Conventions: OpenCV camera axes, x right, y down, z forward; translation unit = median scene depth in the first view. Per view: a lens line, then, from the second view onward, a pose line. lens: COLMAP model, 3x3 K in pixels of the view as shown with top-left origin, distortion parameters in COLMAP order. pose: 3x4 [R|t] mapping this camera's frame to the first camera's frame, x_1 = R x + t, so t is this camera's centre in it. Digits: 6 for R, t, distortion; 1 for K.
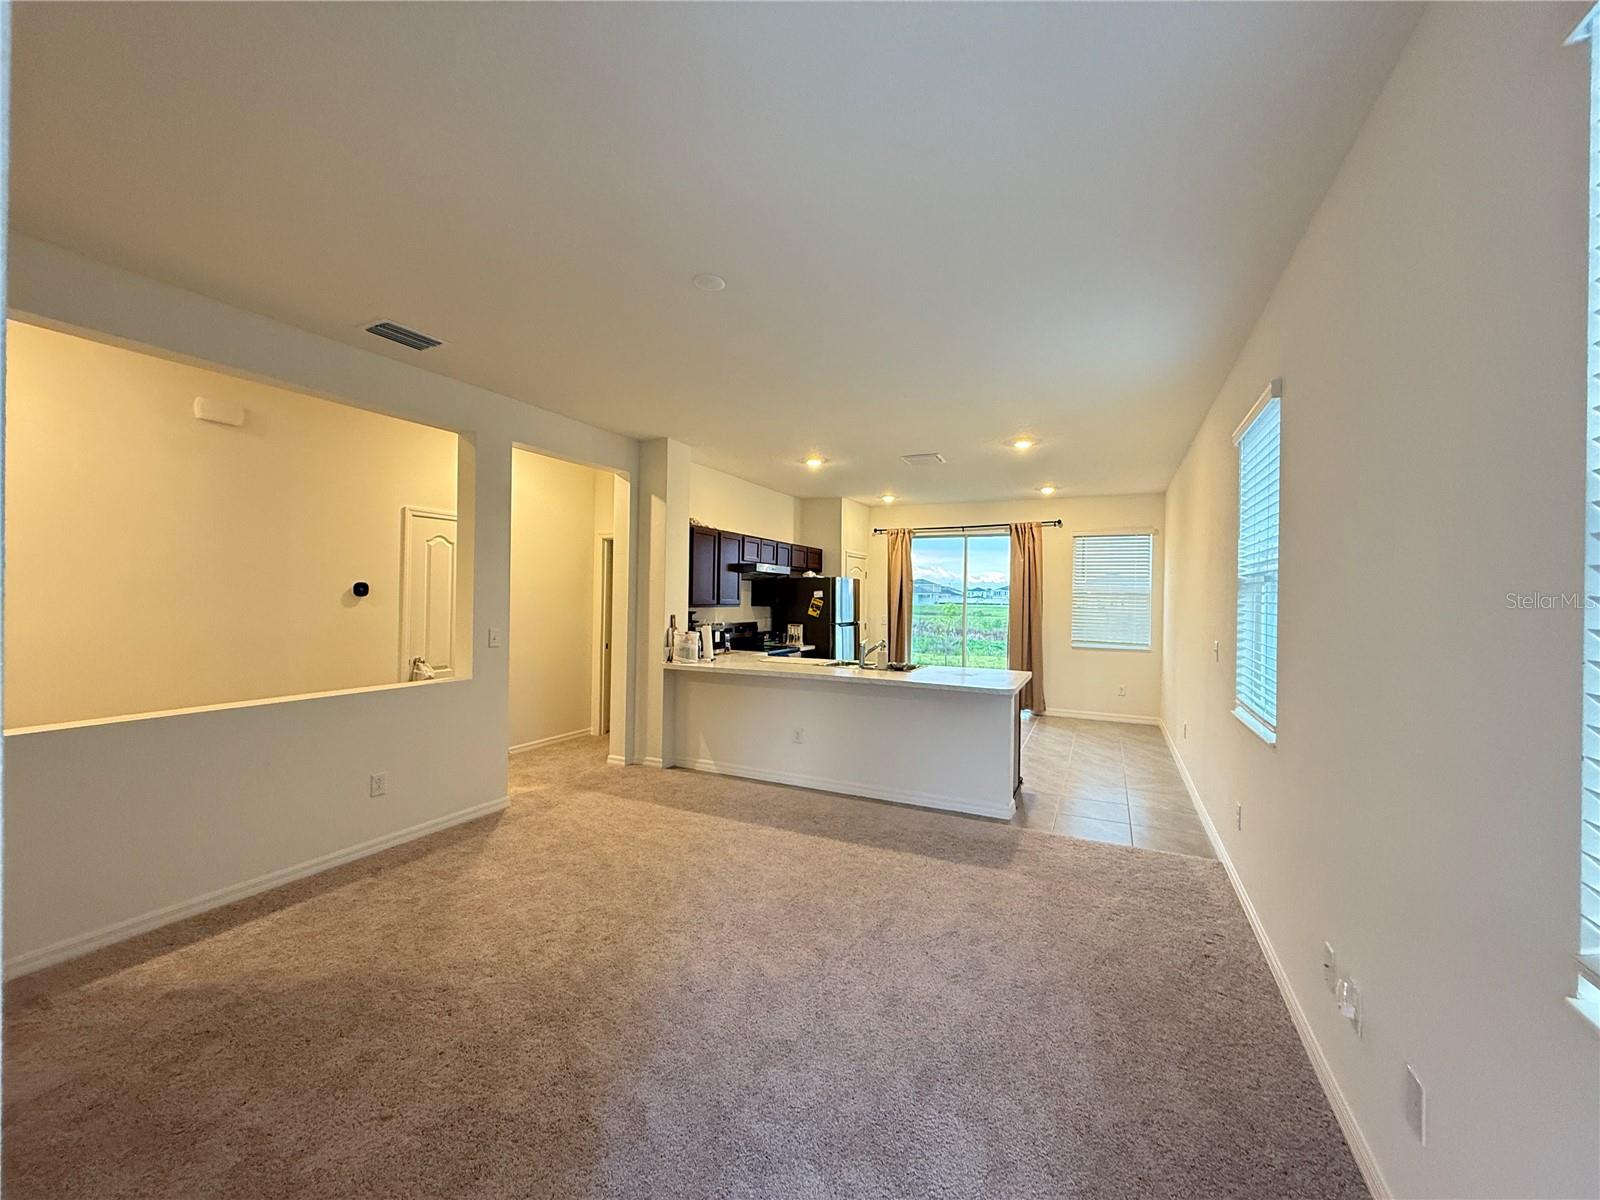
lens RADIAL K [[636.8, 0, 795.3], [0, 636.8, 599.4], [0, 0, 1]] dist [0.000452, -0.000096]
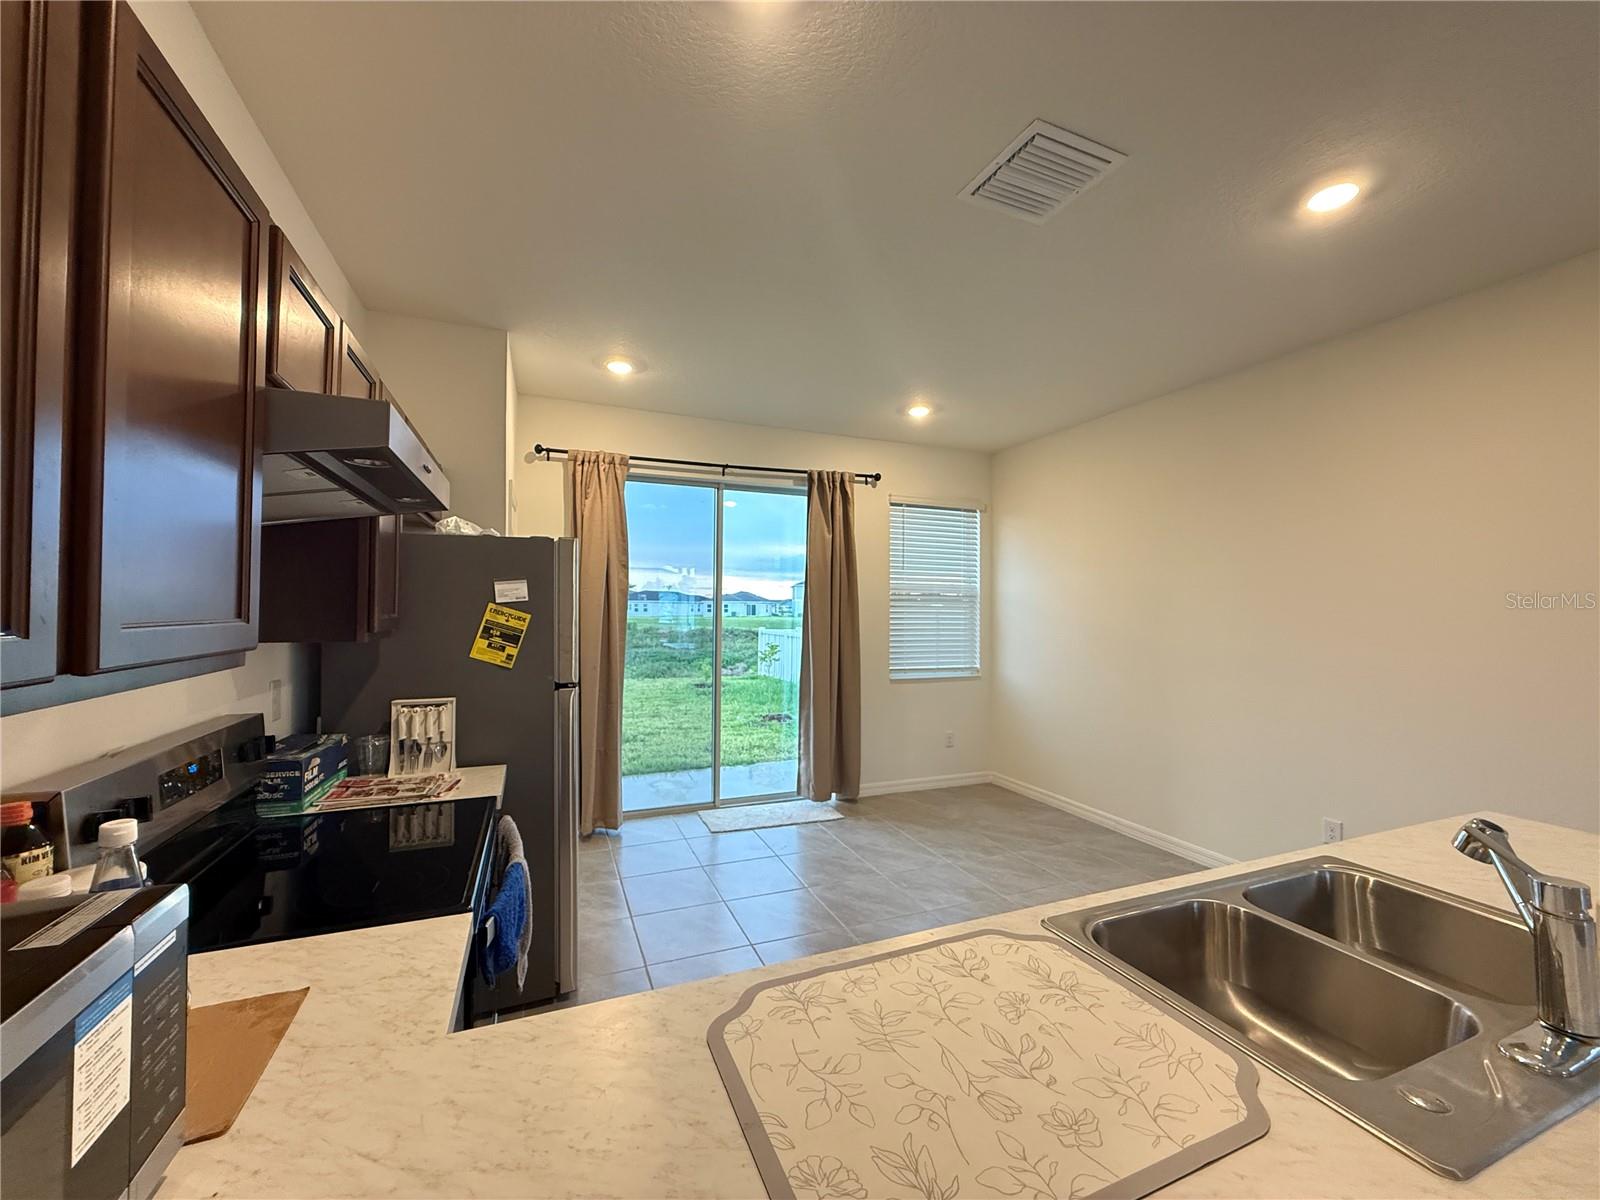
lens RADIAL K [[631.2, 0, 800.0], [0, 631.2, 600.0], [0, 0, 1]] dist [0.000366, -0.000025]
pose [[0.661816, -0.002274, 0.749663, -0.097567], [0.007085, 0.999970, -0.003221, -0.002189], [-0.749633, 0.007443, 0.661812, 0.695666]]
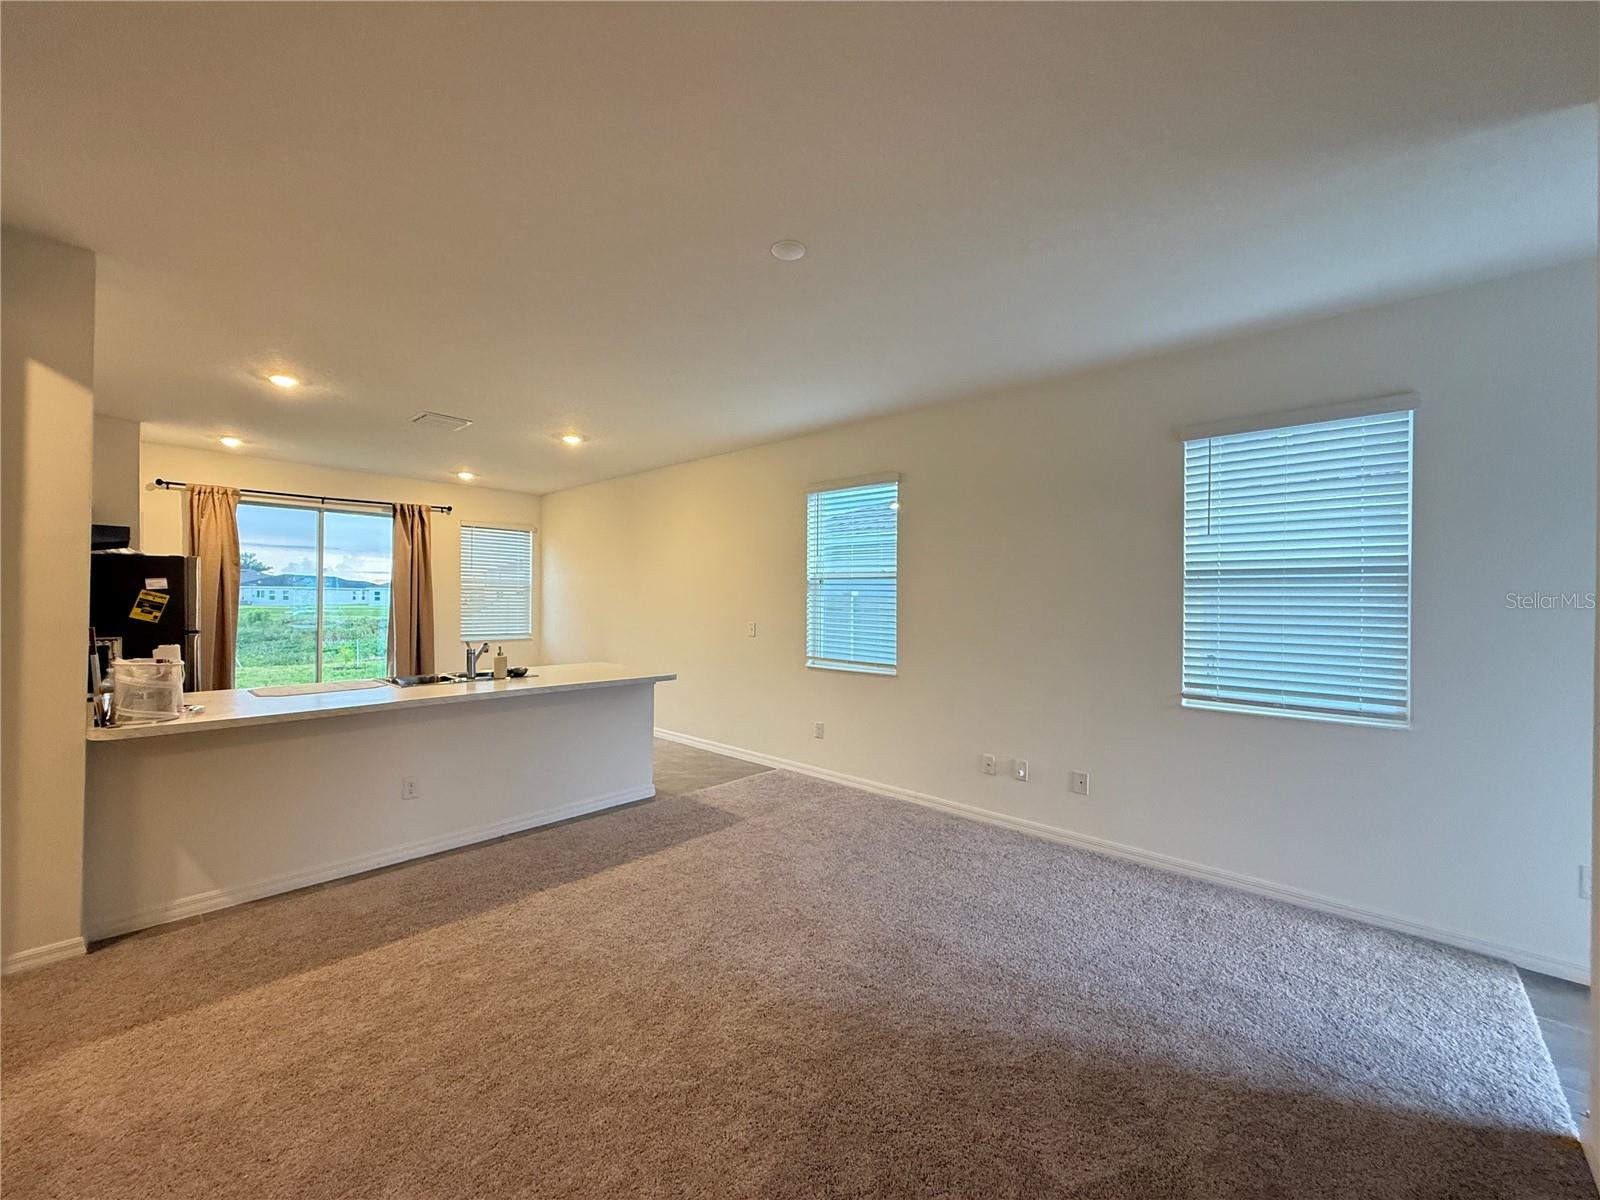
lens RADIAL K [[636.8, 0, 795.3], [0, 636.8, 599.4], [0, 0, 1]] dist [0.000452, -0.000096]
pose [[0.286174, -0.013156, 0.958087, -0.359876], [-0.002051, 0.999895, 0.014342, -0.003272], [-0.958175, -0.006069, 0.286117, 0.260665]]
